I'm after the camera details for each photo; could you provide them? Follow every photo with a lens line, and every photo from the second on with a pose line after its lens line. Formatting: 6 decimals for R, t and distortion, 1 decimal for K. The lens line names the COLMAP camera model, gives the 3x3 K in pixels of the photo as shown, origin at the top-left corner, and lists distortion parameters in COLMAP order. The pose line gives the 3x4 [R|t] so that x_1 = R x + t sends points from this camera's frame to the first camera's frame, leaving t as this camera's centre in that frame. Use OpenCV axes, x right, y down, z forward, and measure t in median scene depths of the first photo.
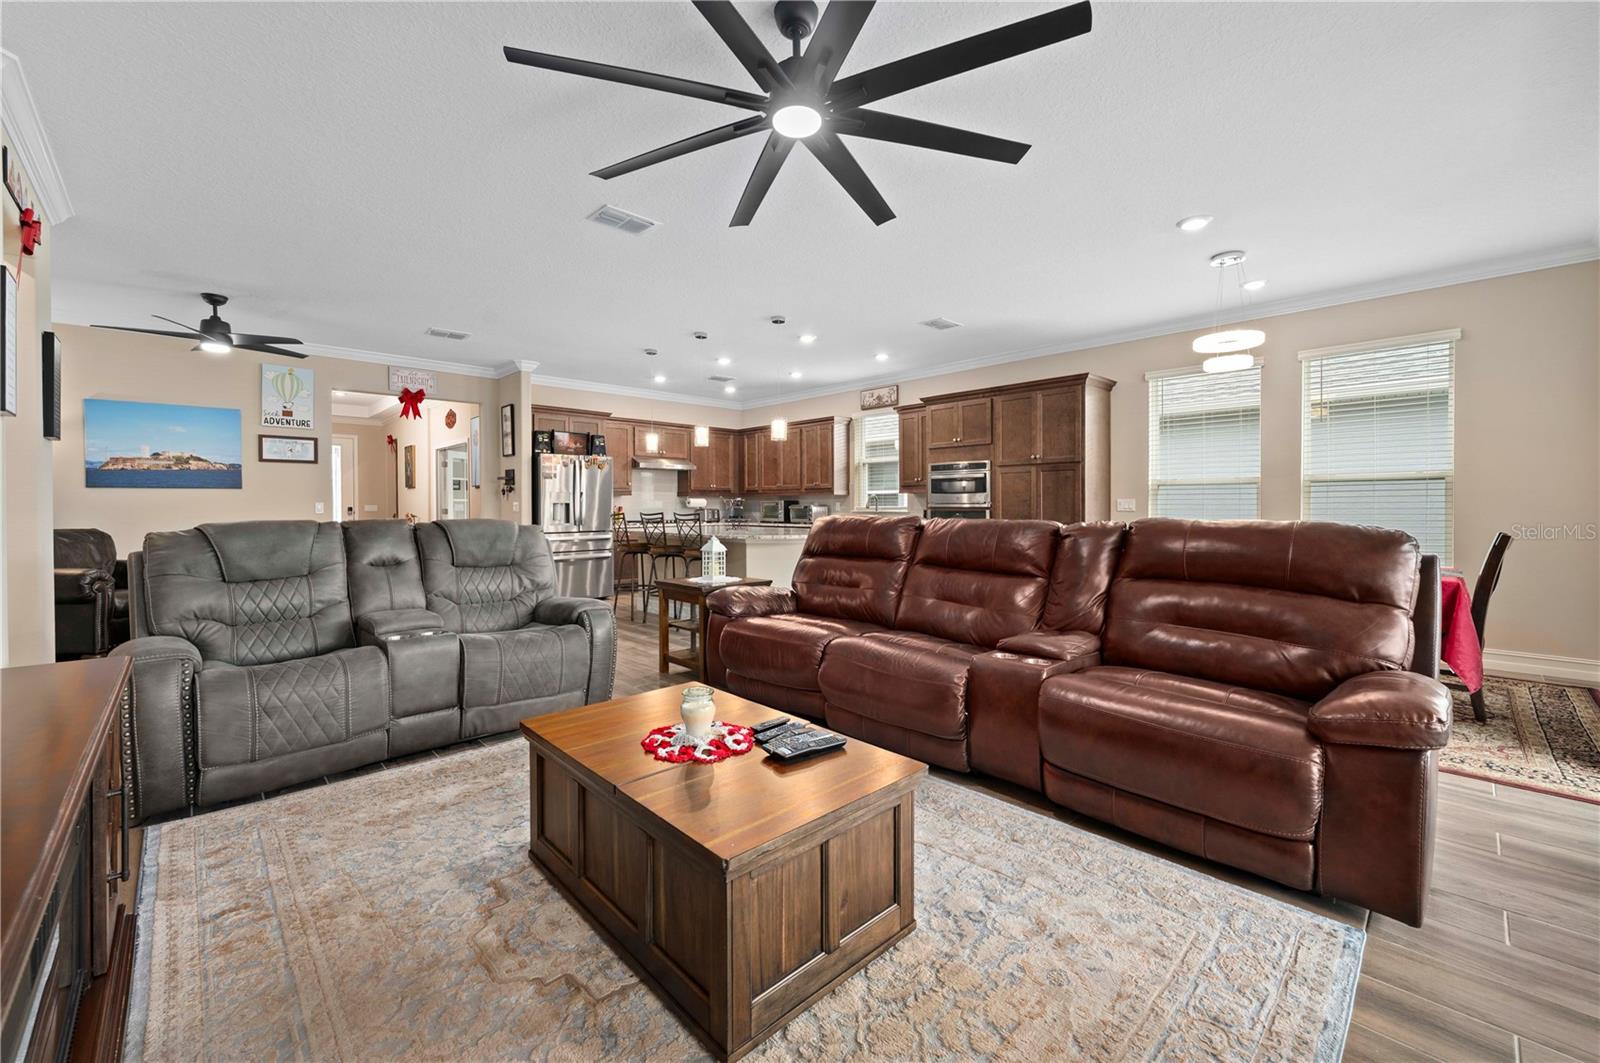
lens RADIAL K [[643.9, 0, 795.1], [0, 643.9, 518.1], [0, 0, 1]] dist [0.002176, 0.000318]
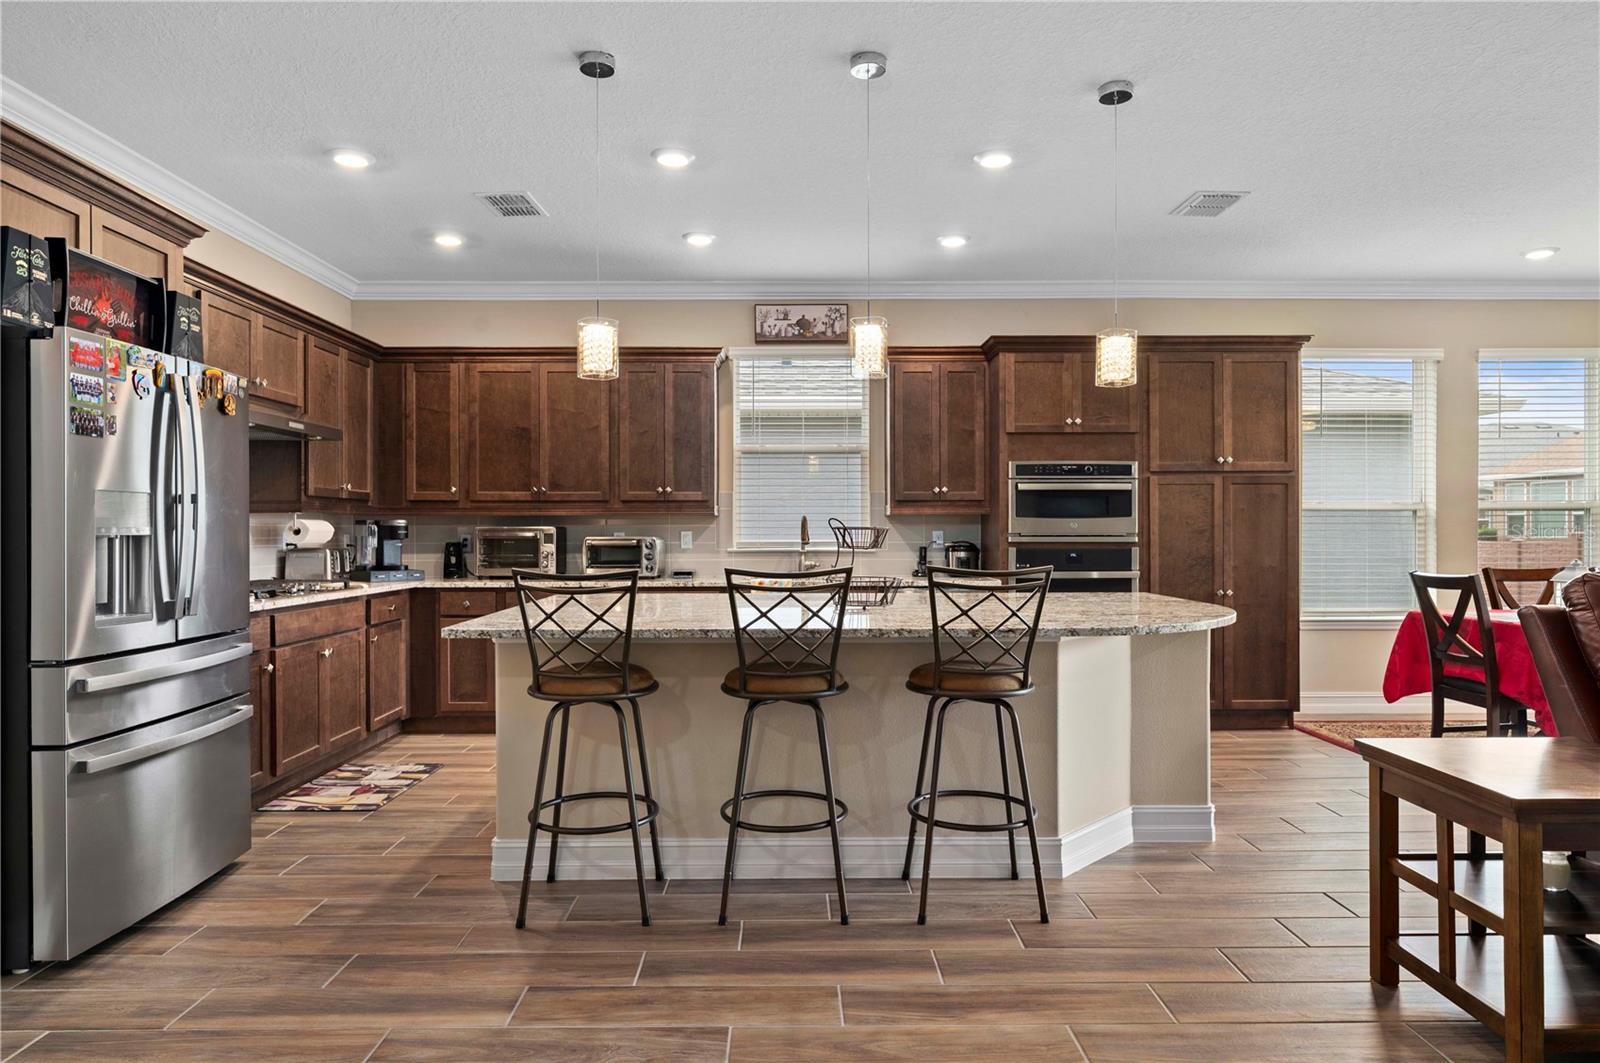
lens RADIAL K [[942.7, 0, 785.5], [0, 942.7, 524.1], [0, 0, 1]] dist [0.005124, 0.004123]
pose [[0.682927, 0.005677, 0.730465, -0.540650], [0.012148, 0.999743, -0.019127, -0.022772], [-0.730386, 0.021936, 0.682682, 0.674618]]
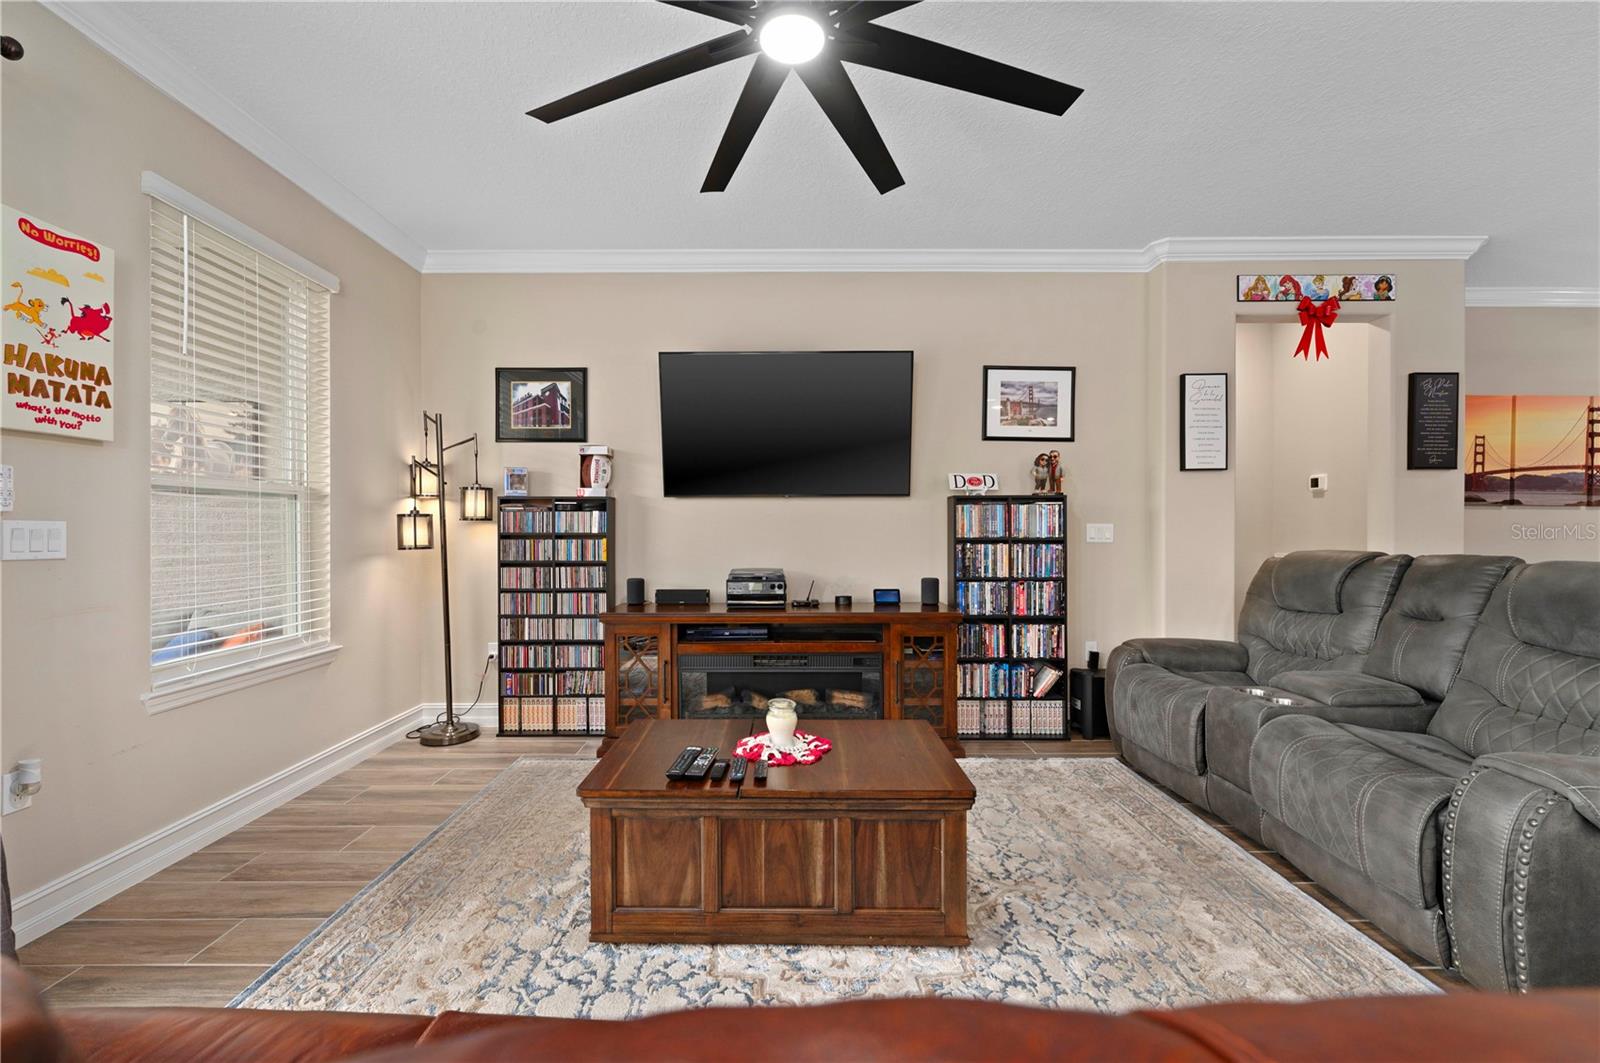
lens RADIAL K [[643.9, 0, 787.1], [0, 643.9, 536.5], [0, 0, 1]] dist [0.002176, 0.000318]
pose [[-0.691268, 0.012839, -0.722484, 0.190999], [-0.010178, 0.999570, 0.027501, -0.016686], [0.722527, 0.026364, -0.690840, 0.526788]]
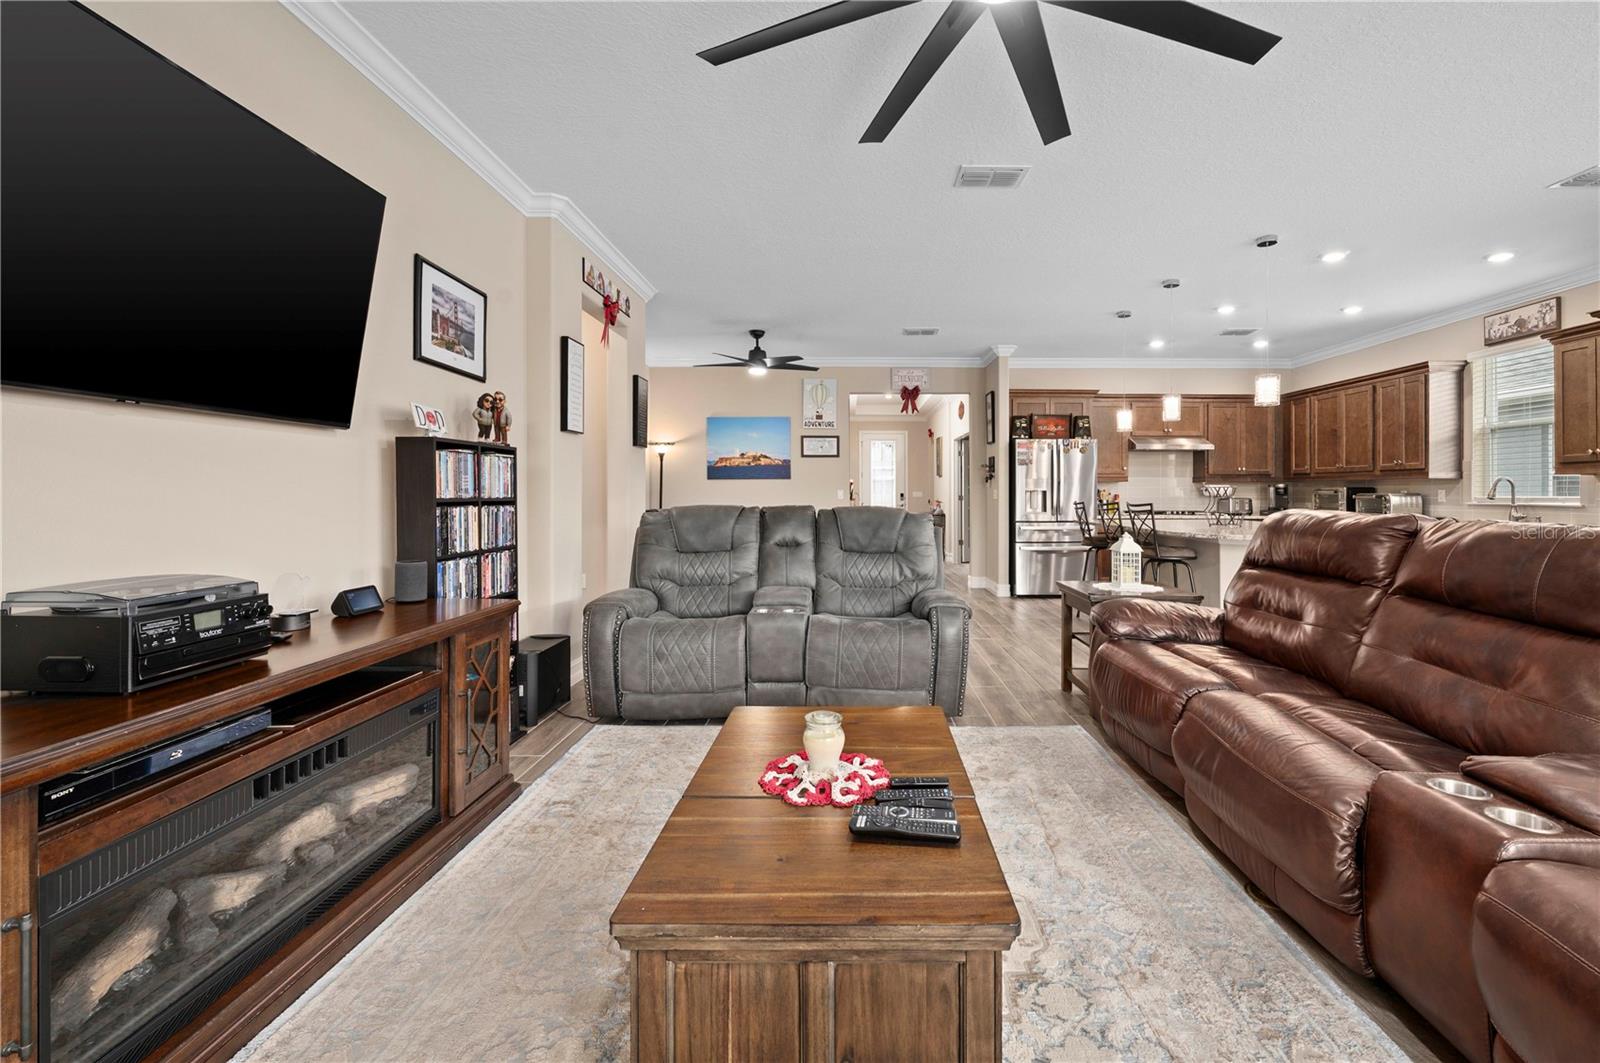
lens RADIAL K [[678.8, 0, 856.3], [0, 678.8, 496.3], [0, 0, 1]] dist [-0.000815, 0.000063]
pose [[0.732435, 0.007190, -0.680799, 0.142087], [-0.016715, 0.999833, -0.007424, -0.003947], [0.680632, 0.016817, 0.732433, 0.110660]]
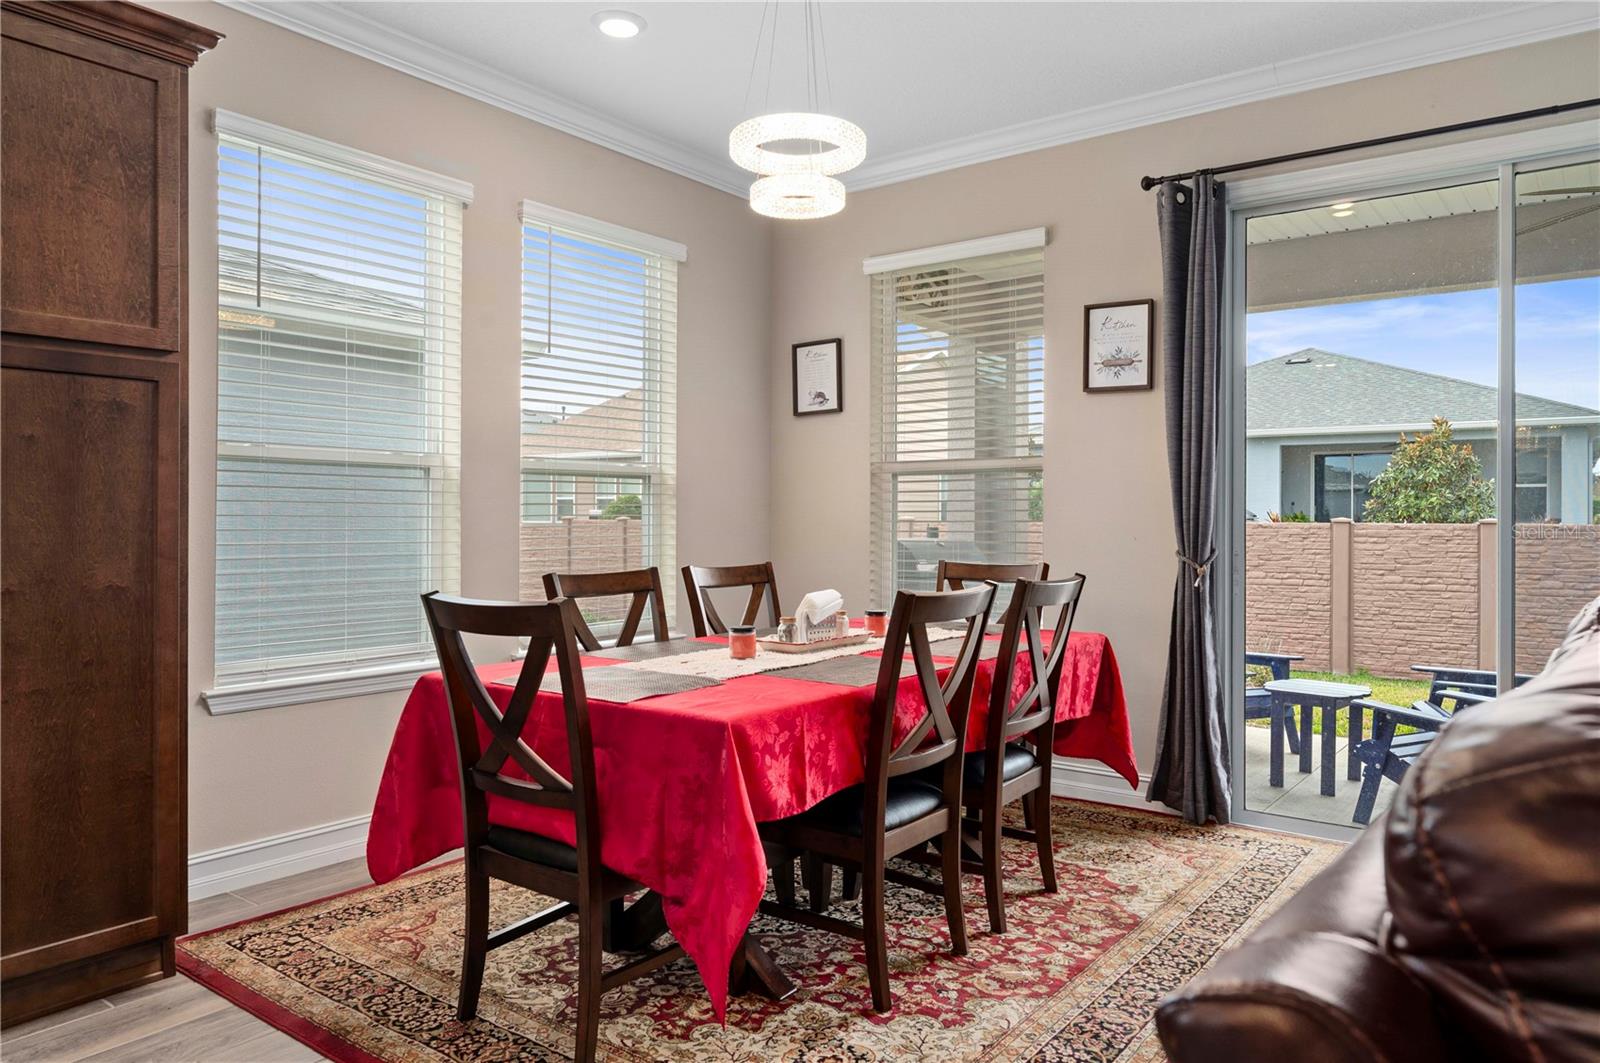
lens RADIAL K [[1095.1, 0, 810.1], [0, 1095.1, 525.2], [0, 0, 1]] dist [-0.011502, 0.002008]
pose [[-0.177869, -0.002090, 0.984052, -0.036057], [0.016163, 0.999857, 0.005045, -0.015186], [-0.983921, 0.016803, -0.177810, 0.763150]]
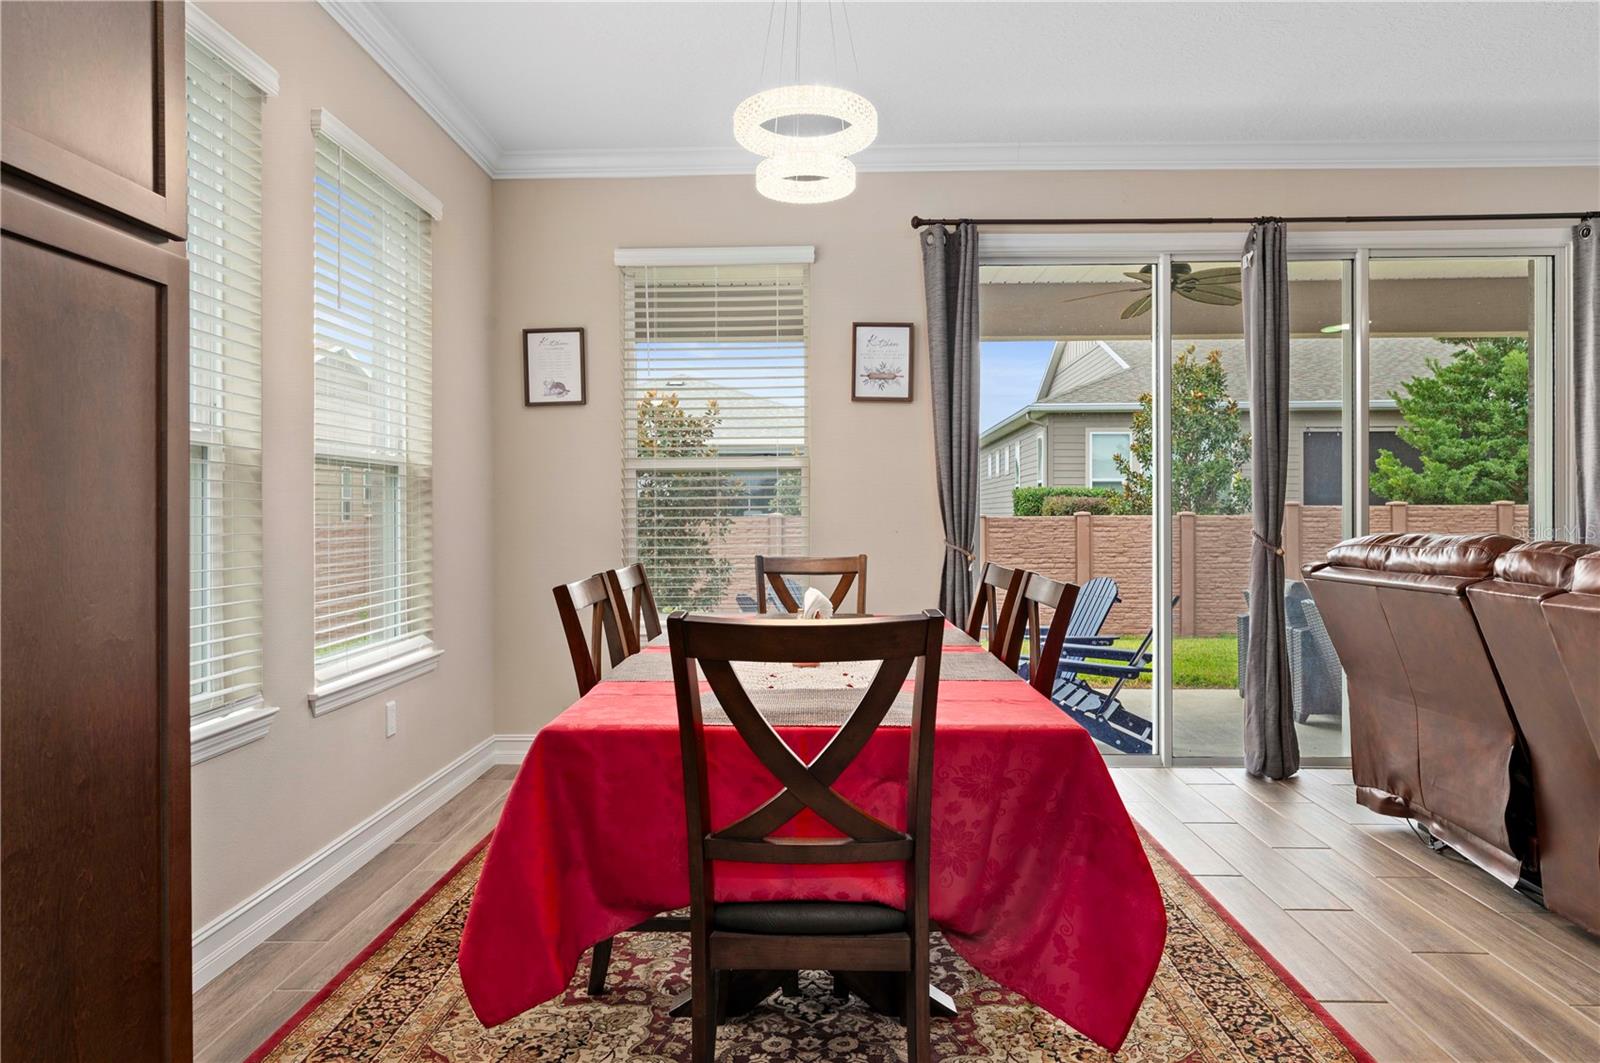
lens RADIAL K [[981.3, 0, 813.8], [0, 981.3, 520.5], [0, 0, 1]] dist [-0.009886, 0.004438]
pose [[-0.722078, 0.003496, 0.691803, 0.157553], [0.019983, 0.999675, 0.015806, -0.020141], [-0.691523, 0.025238, -0.721914, 0.986875]]
